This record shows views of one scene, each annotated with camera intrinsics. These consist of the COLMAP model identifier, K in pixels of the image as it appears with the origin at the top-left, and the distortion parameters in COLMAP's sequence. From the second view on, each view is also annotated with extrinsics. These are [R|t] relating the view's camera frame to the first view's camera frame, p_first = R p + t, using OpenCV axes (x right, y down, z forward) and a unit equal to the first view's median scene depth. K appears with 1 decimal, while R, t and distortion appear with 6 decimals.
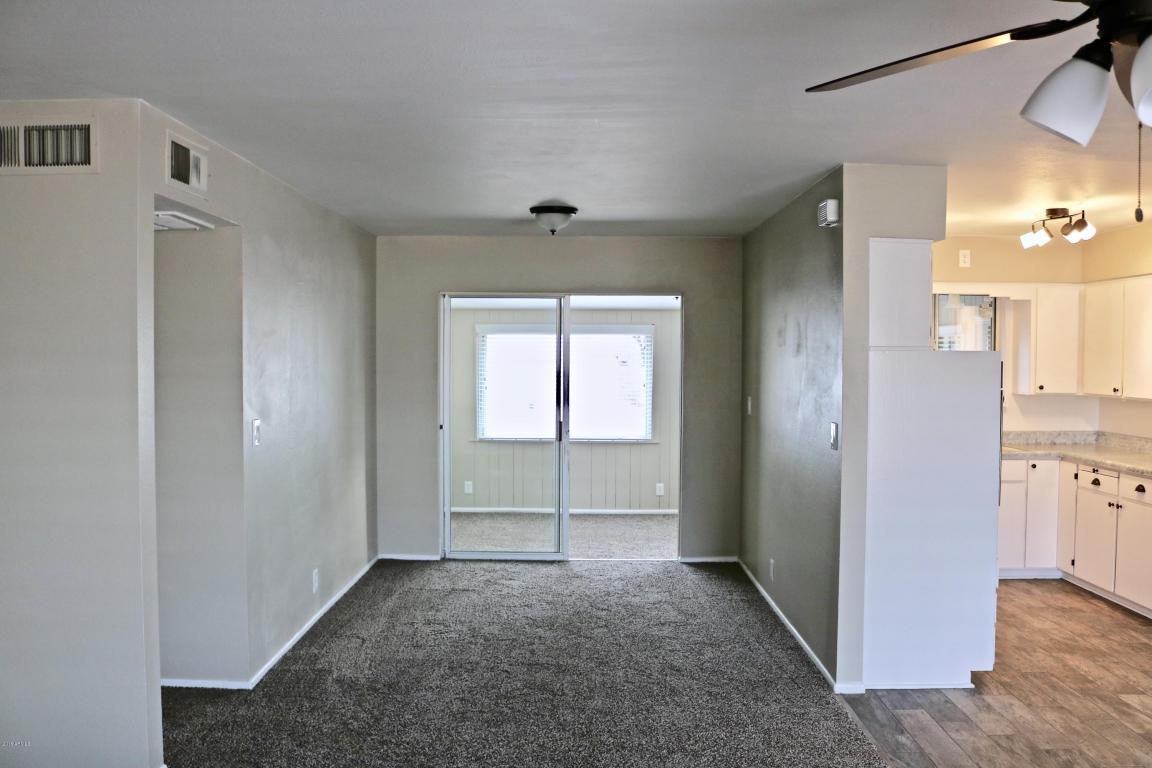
lens RADIAL K [[945.9, 0, 568.8], [0, 945.9, 391.5], [0, 0, 1]] dist [-0.161006, 0.129514]
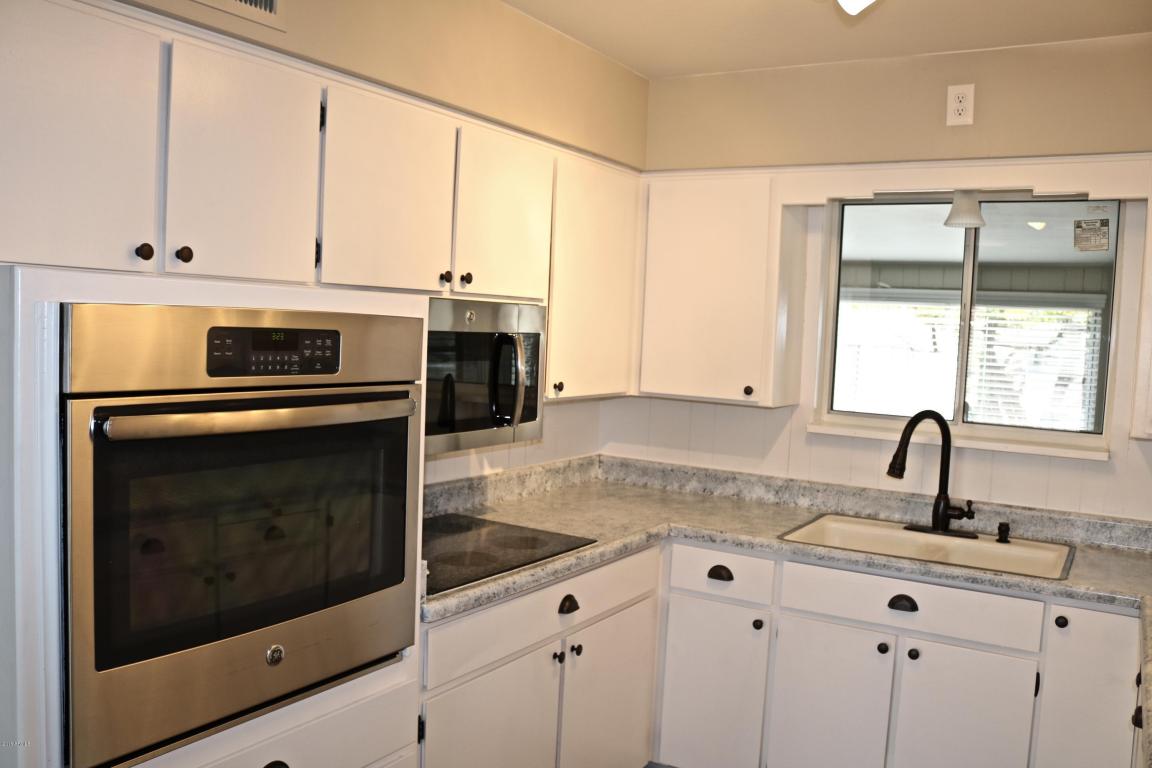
lens RADIAL K [[945.9, 0, 571.1], [0, 945.9, 386.5], [0, 0, 1]] dist [-0.161006, 0.129514]
pose [[0.857515, 0.066436, -0.510151, 0.584424], [-0.059842, 0.997776, 0.029350, -0.018255], [0.510966, 0.005361, 0.859584, 0.634411]]
